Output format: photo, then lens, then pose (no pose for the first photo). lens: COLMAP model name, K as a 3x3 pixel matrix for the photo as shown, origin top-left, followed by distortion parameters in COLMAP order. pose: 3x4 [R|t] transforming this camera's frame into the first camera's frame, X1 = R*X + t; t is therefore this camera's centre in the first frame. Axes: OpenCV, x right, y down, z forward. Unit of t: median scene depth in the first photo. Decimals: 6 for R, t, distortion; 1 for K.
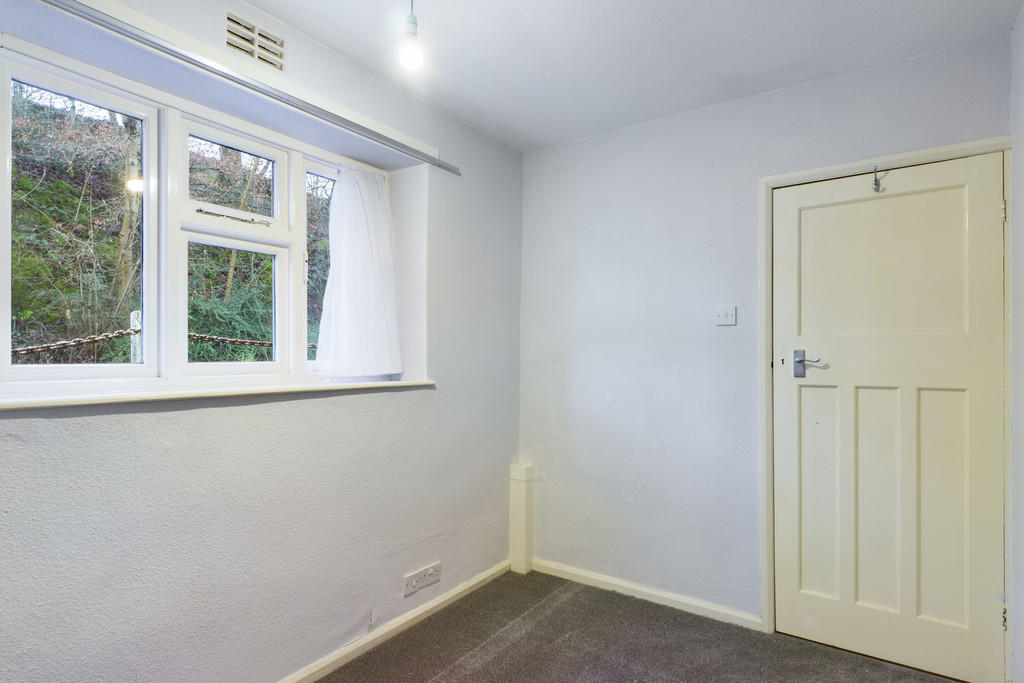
lens RADIAL K [[538.0, 0, 512.0], [0, 538.0, 341.5], [0, 0, 1]] dist [0.000428, -0.000203]
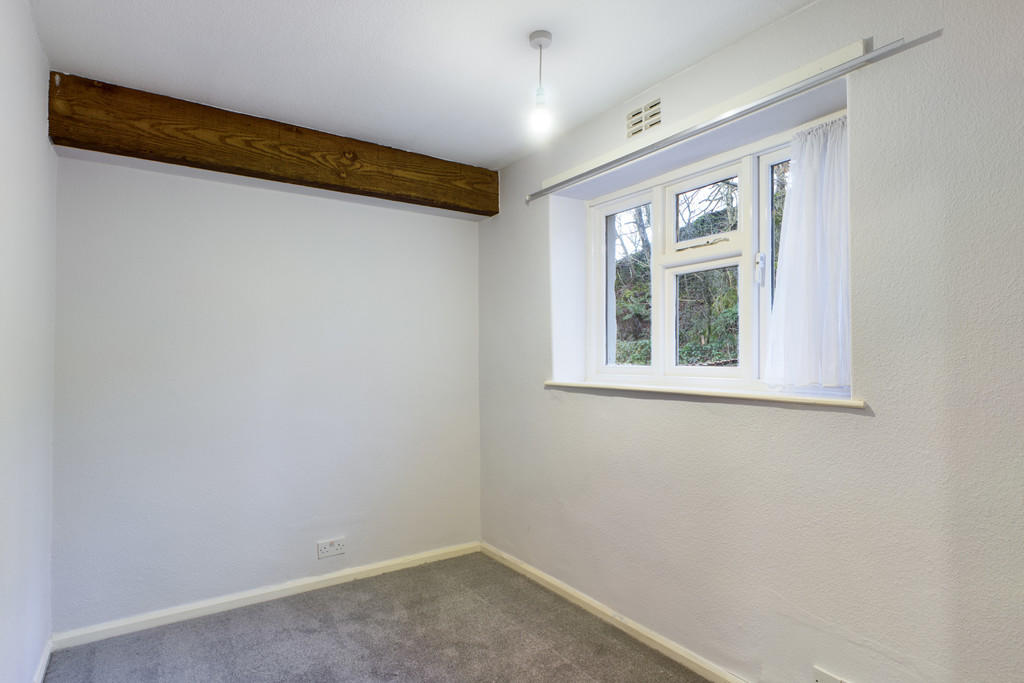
lens RADIAL K [[538.0, 0, 512.0], [0, 538.0, 341.5], [0, 0, 1]] dist [0.000428, -0.000203]
pose [[-0.357097, -0.036887, -0.933339, 0.757753], [0.007412, 0.999077, -0.042321, 0.032353], [0.934038, -0.022031, -0.356494, 1.053167]]
